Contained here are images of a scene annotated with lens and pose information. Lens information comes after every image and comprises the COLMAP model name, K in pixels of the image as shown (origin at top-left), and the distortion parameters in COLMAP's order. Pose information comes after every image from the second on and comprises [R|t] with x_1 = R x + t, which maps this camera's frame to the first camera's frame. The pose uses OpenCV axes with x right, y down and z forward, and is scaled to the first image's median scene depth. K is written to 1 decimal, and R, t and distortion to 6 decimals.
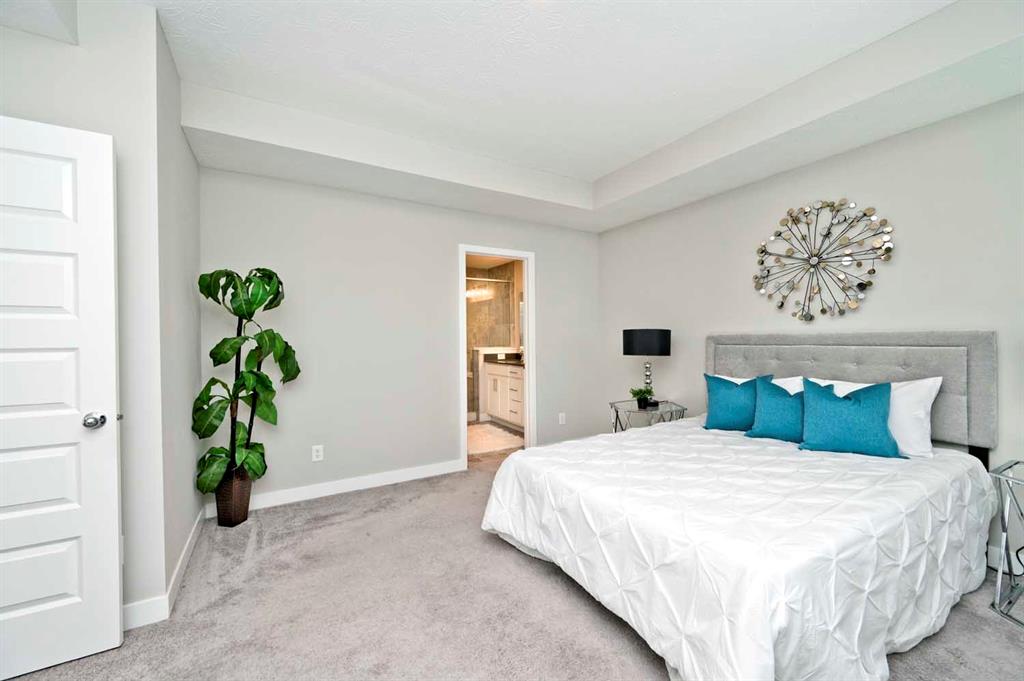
lens RADIAL K [[401.6, 0, 509.8], [0, 401.6, 338.1], [0, 0, 1]] dist [-0.000693, 0.000236]
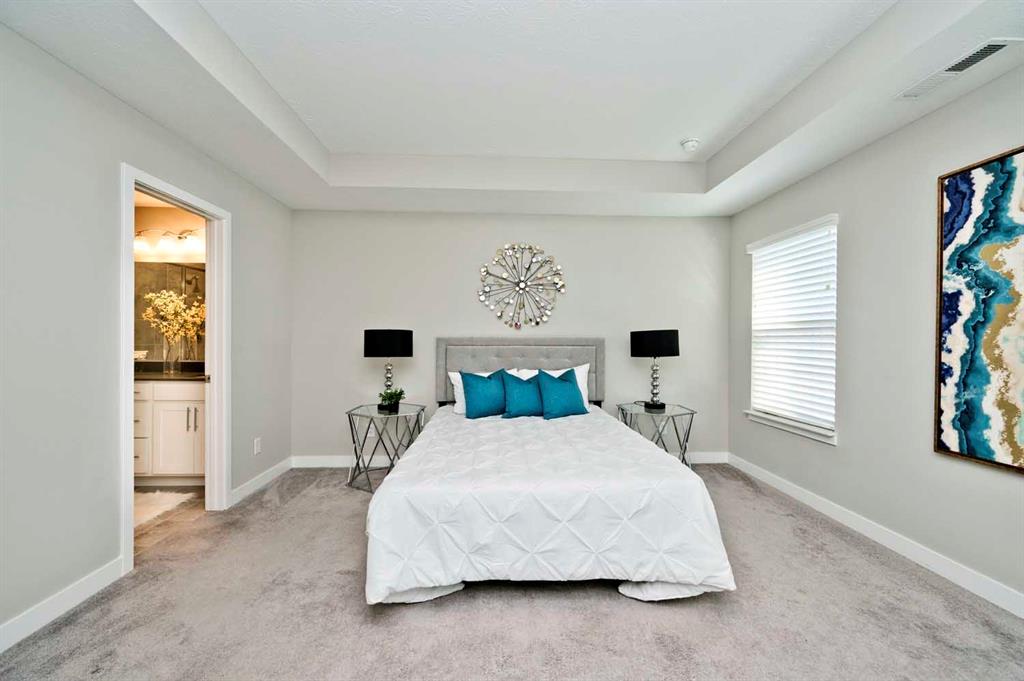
lens RADIAL K [[401.6, 0, 509.8], [0, 401.6, 340.2], [0, 0, 1]] dist [-0.000693, 0.000236]
pose [[0.467578, 0.011100, 0.883882, -0.488889], [-0.009780, 0.999925, -0.007384, 0.009225], [-0.883898, -0.005192, 0.467652, 0.377812]]
